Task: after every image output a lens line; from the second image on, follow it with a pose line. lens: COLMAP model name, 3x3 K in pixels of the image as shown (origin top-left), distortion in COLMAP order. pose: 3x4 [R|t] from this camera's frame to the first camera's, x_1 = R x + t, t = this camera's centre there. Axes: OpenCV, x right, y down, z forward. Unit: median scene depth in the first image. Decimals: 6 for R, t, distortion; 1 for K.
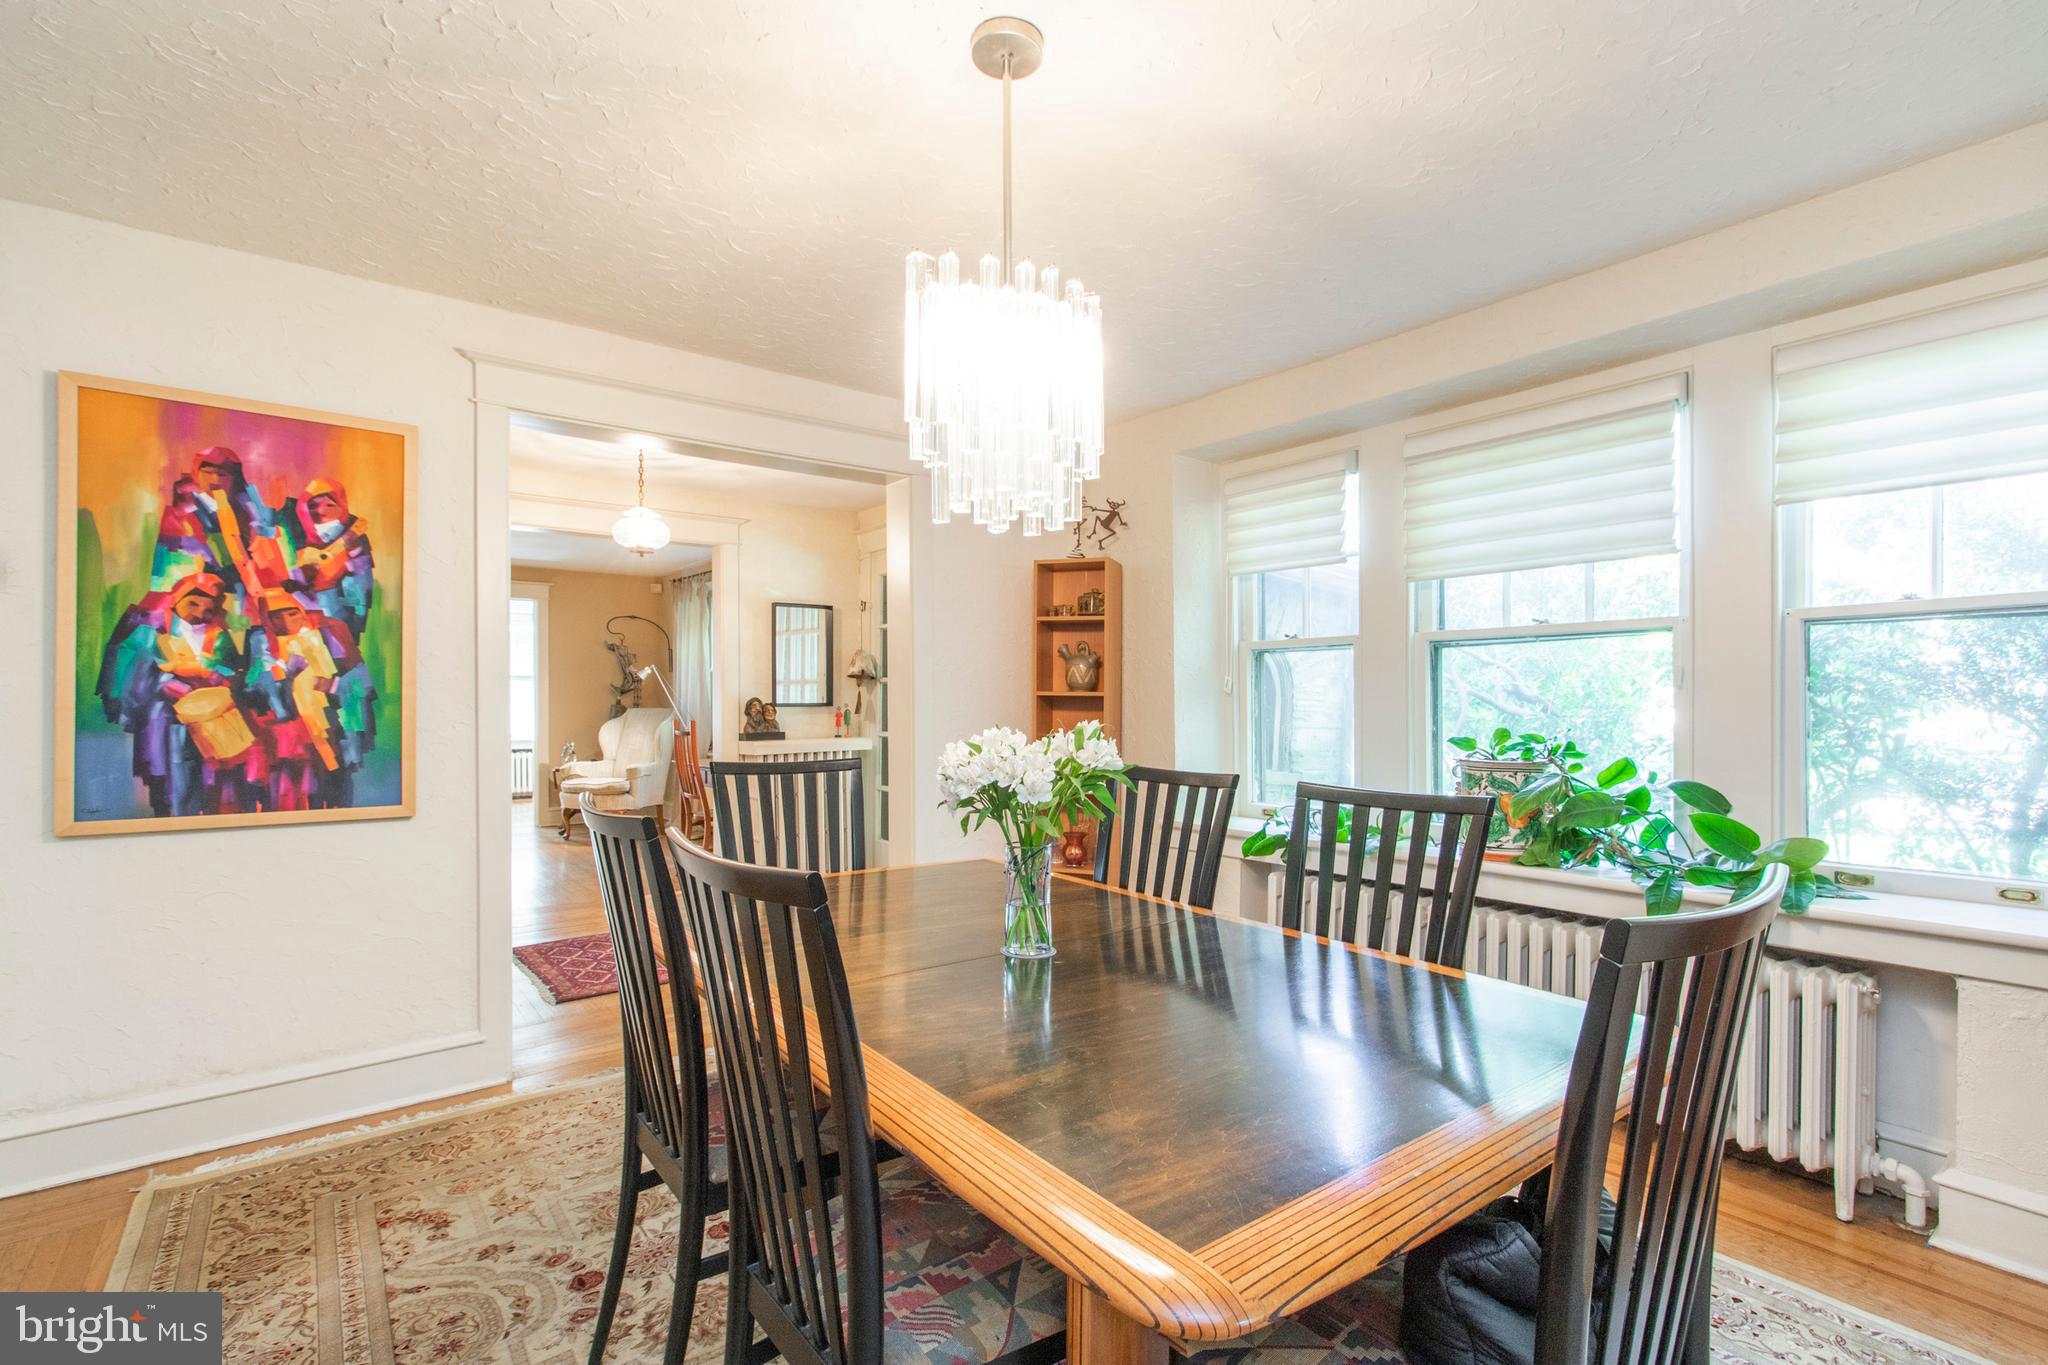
lens RADIAL K [[947.7, 0, 1032.3], [0, 947.7, 711.7], [0, 0, 1]] dist [0.002372, 0.000598]
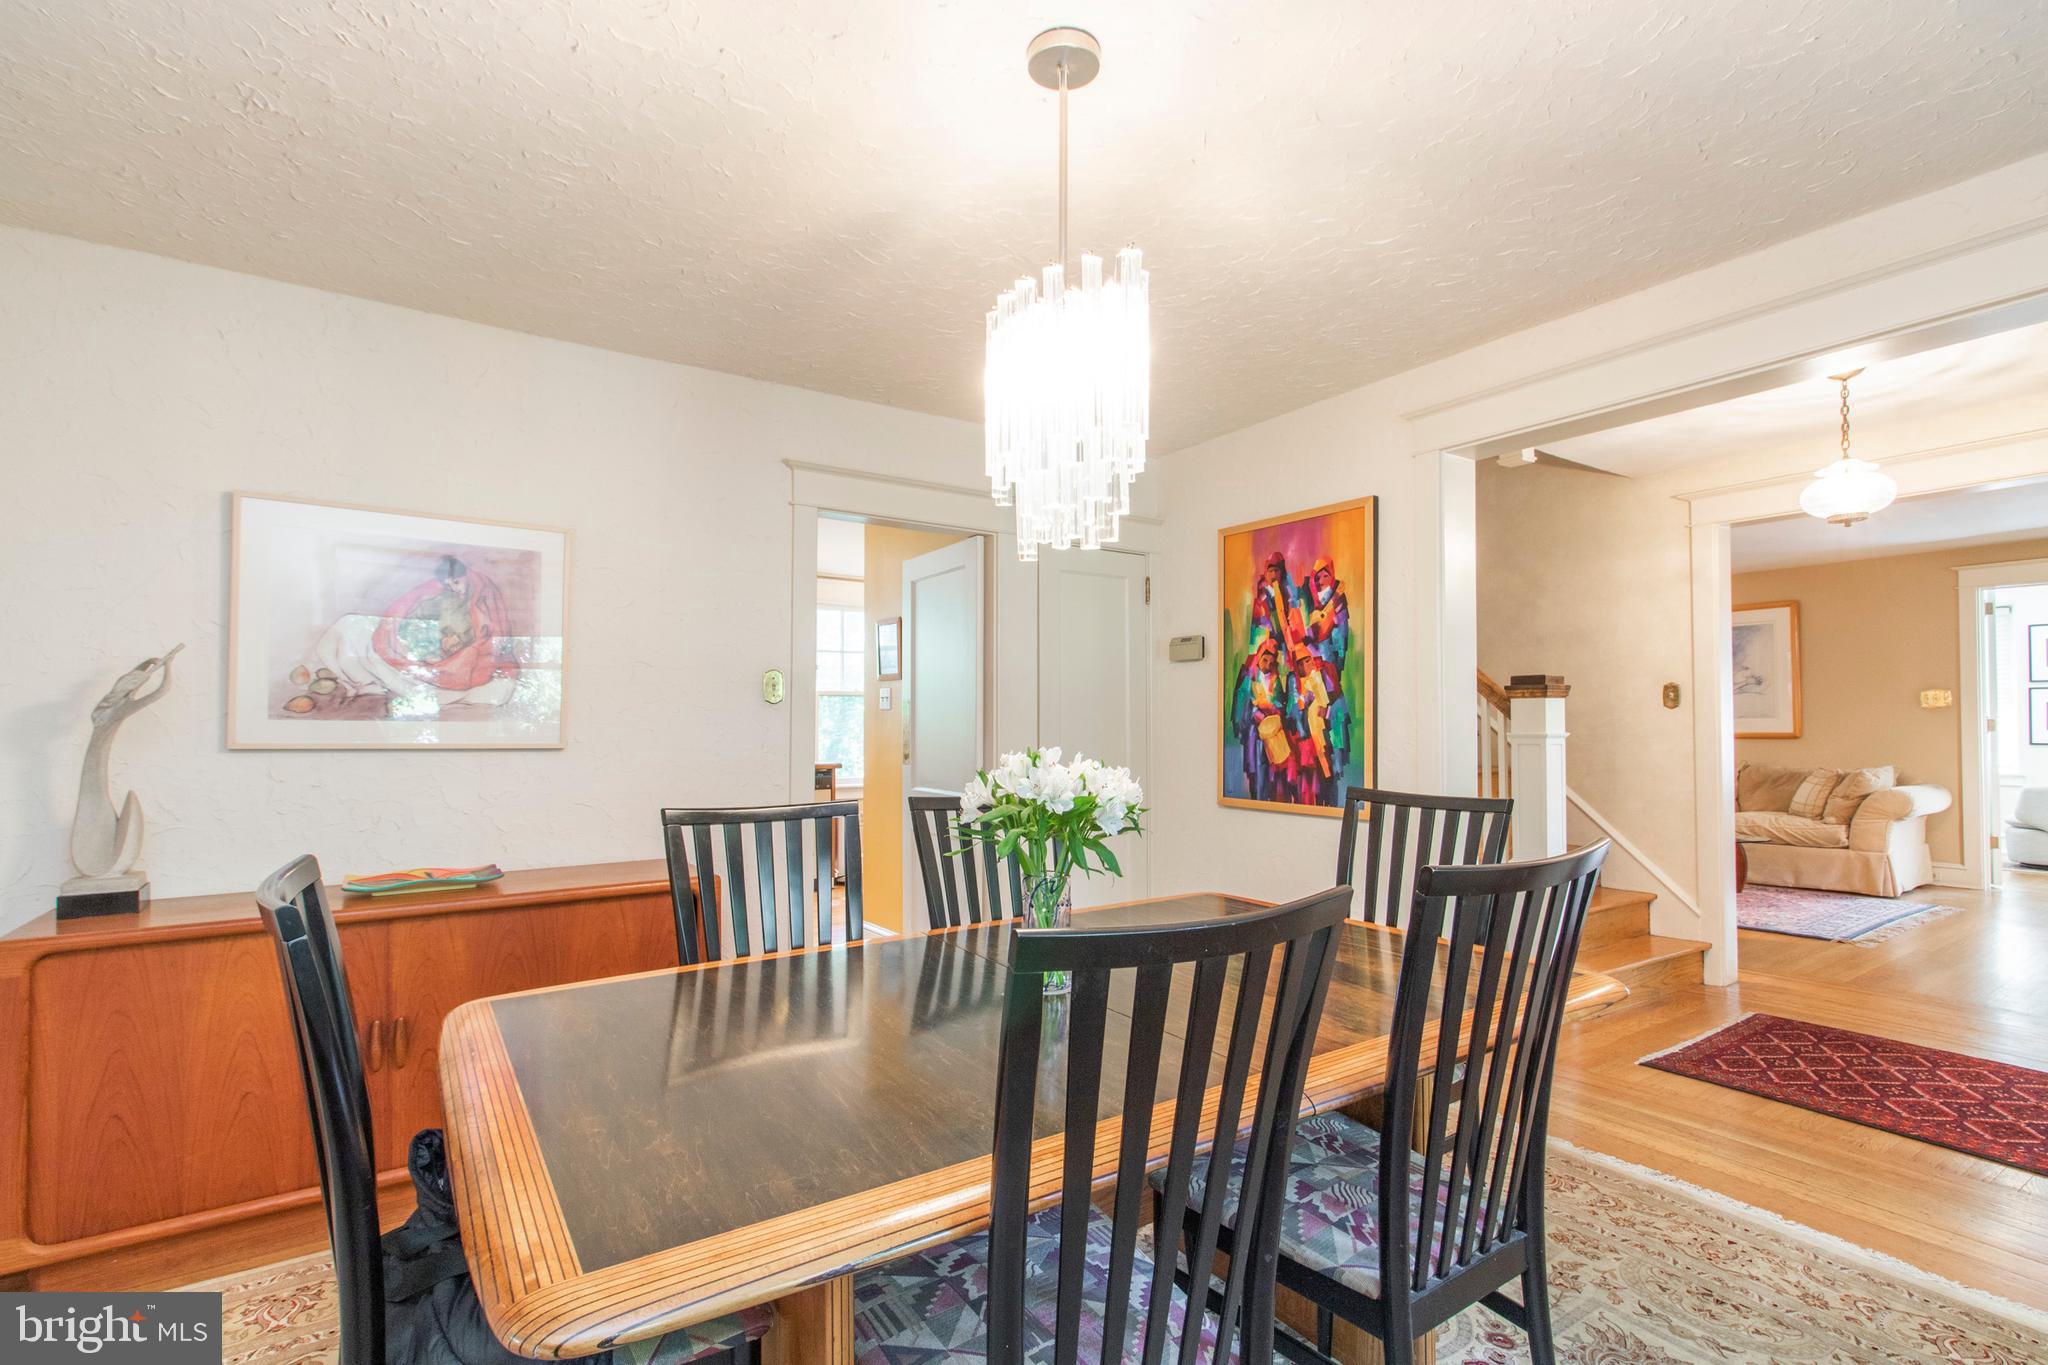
lens RADIAL K [[968.0, 0, 1028.1], [0, 968.0, 709.9], [0, 0, 1]] dist [0.001469, 0.000510]
pose [[-0.068629, -0.015570, -0.997521, 0.649481], [-0.009849, 0.999840, -0.014929, -0.007685], [0.997594, 0.008800, -0.068771, 0.704251]]
